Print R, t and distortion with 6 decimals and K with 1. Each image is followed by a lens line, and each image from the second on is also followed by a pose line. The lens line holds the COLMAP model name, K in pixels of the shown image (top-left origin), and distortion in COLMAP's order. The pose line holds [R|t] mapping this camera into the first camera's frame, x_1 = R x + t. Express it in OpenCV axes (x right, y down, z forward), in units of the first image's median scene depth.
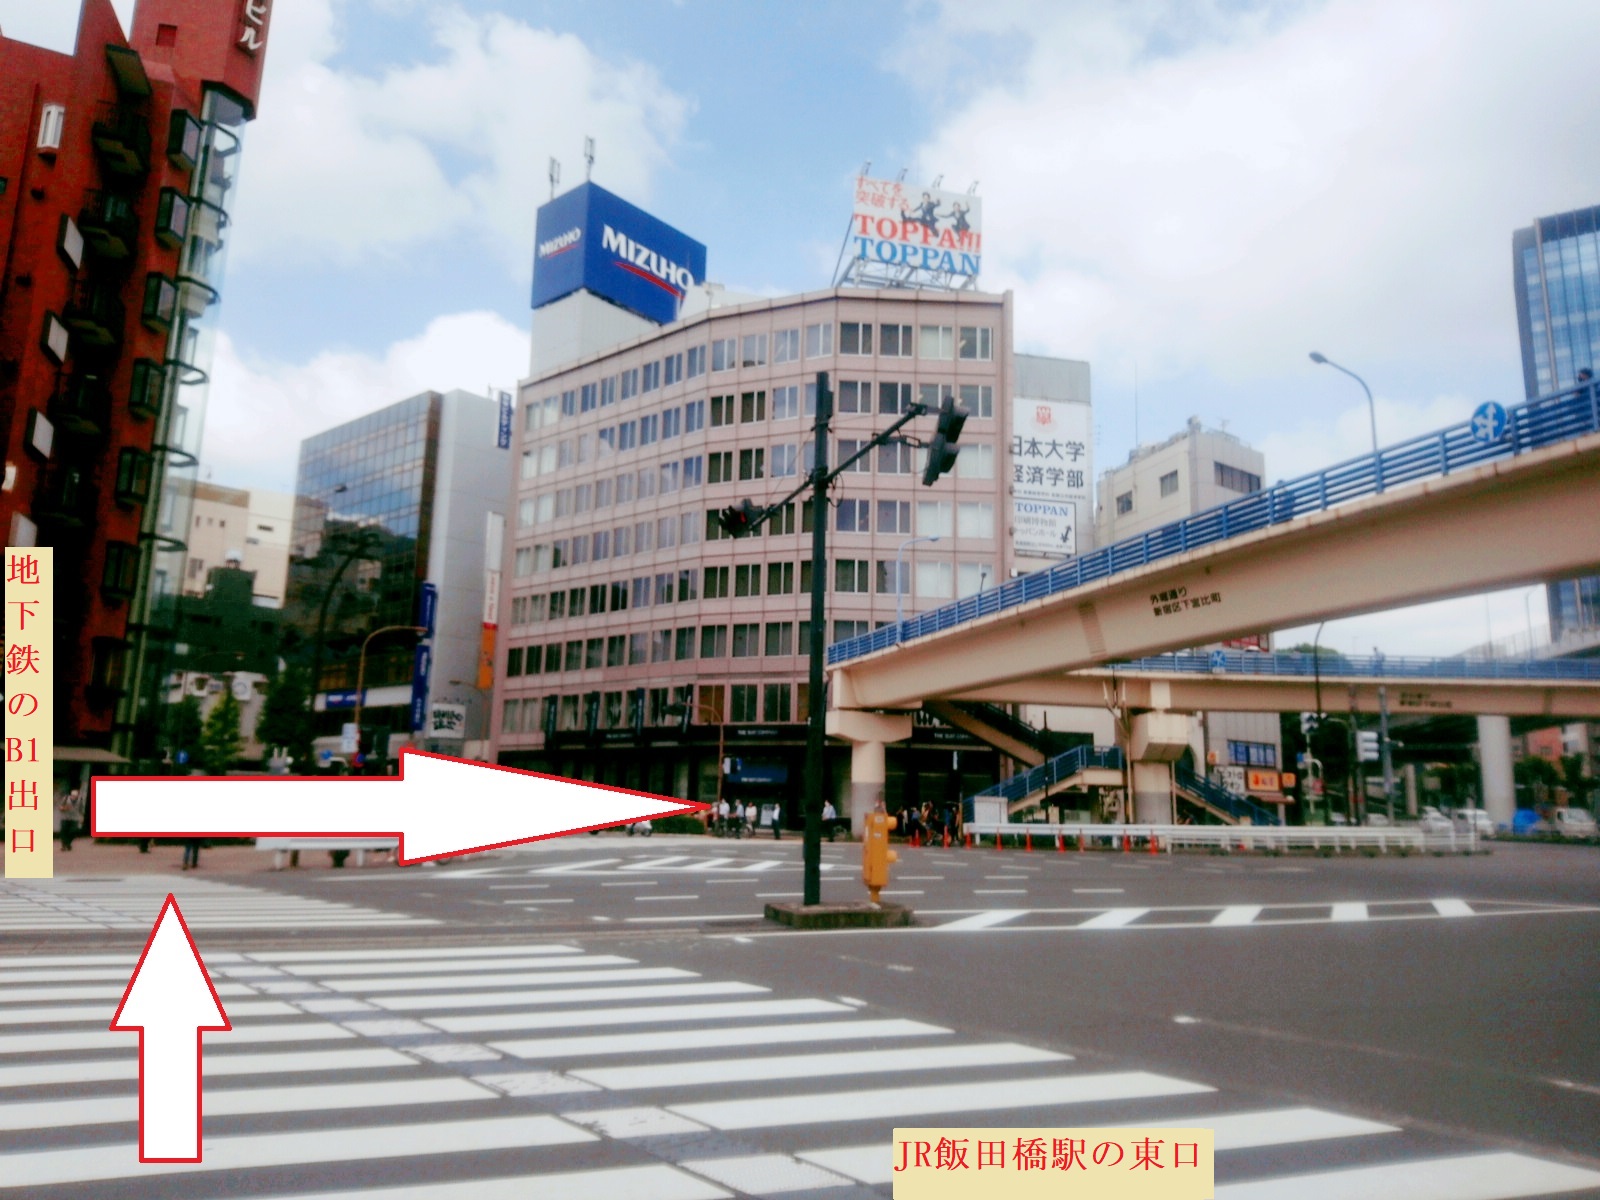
lens RADIAL K [[1082.2, 0, 799.1], [0, 1082.2, 606.2], [0, 0, 1]] dist [0.073211, -0.001336]
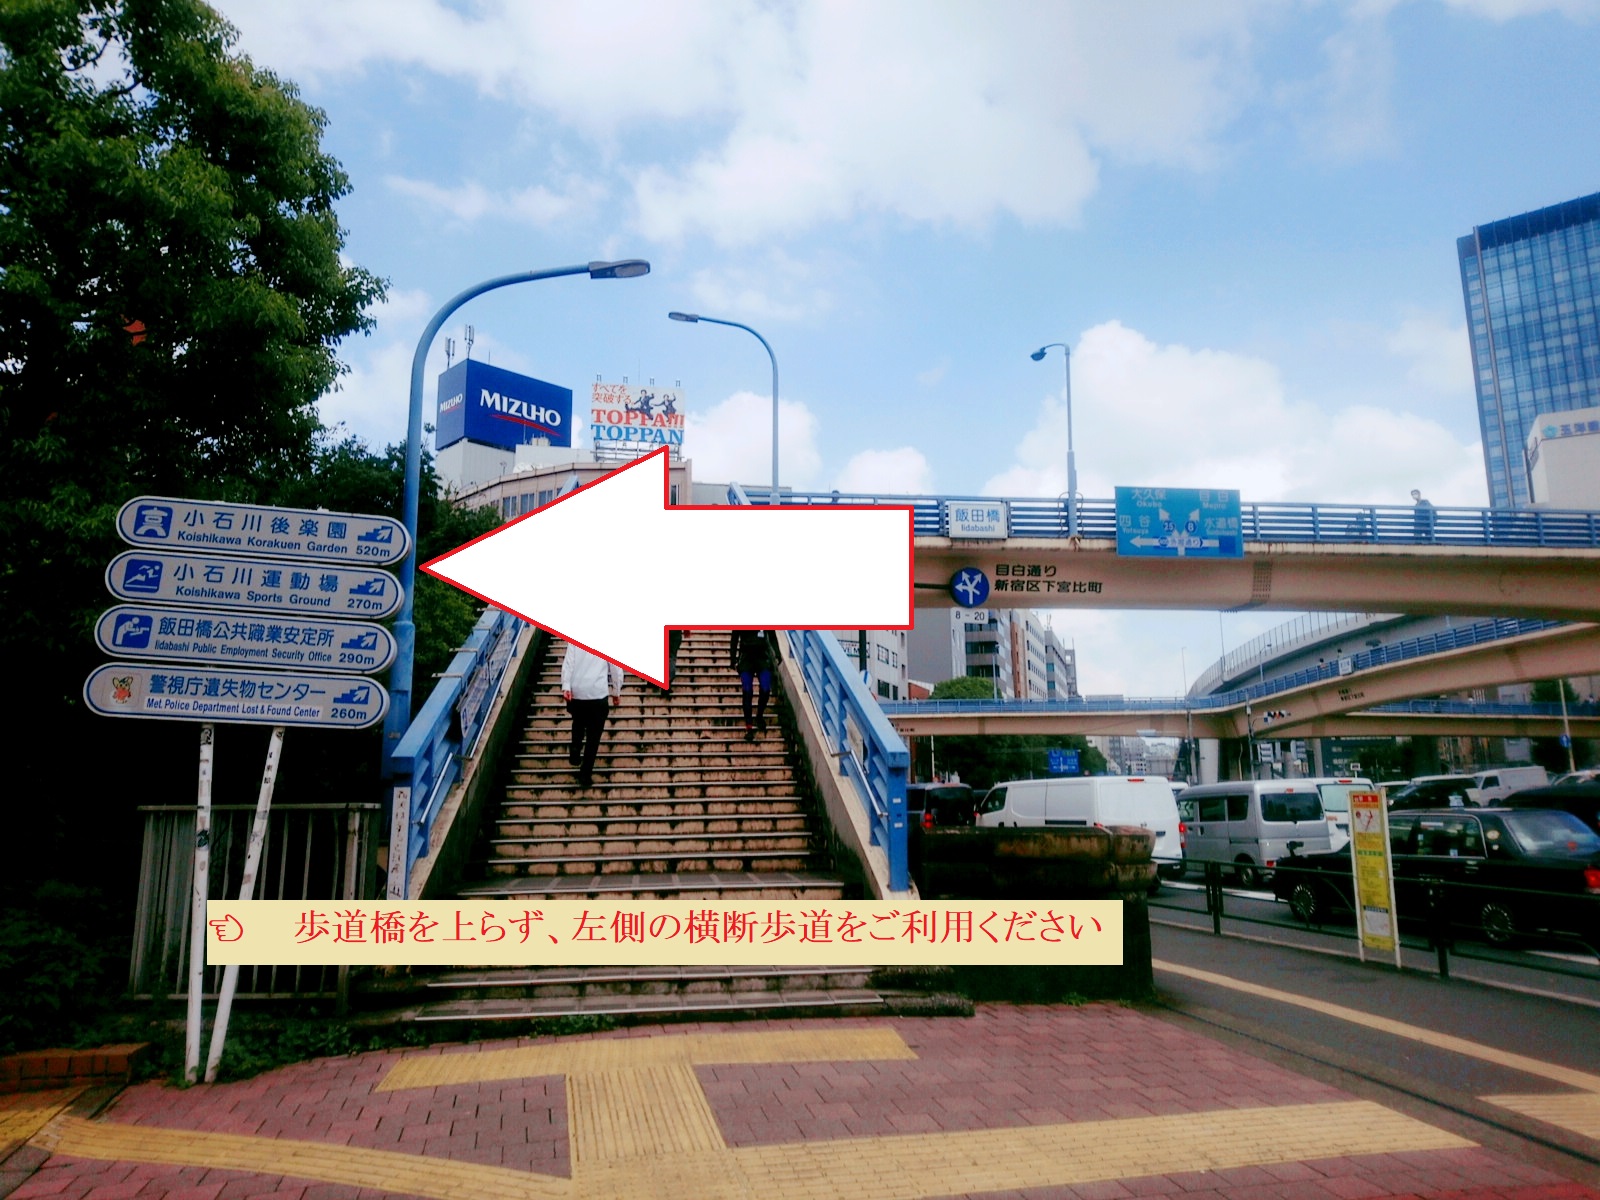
lens RADIAL K [[1082.2, 0, 805.0], [0, 1082.2, 596.9], [0, 0, 1]] dist [0.073211, -0.001336]
pose [[0.994051, -0.046184, -0.098643, 0.460298], [0.045879, 0.998933, -0.005357, -0.084304], [0.098785, 0.000799, 0.995108, -0.420975]]
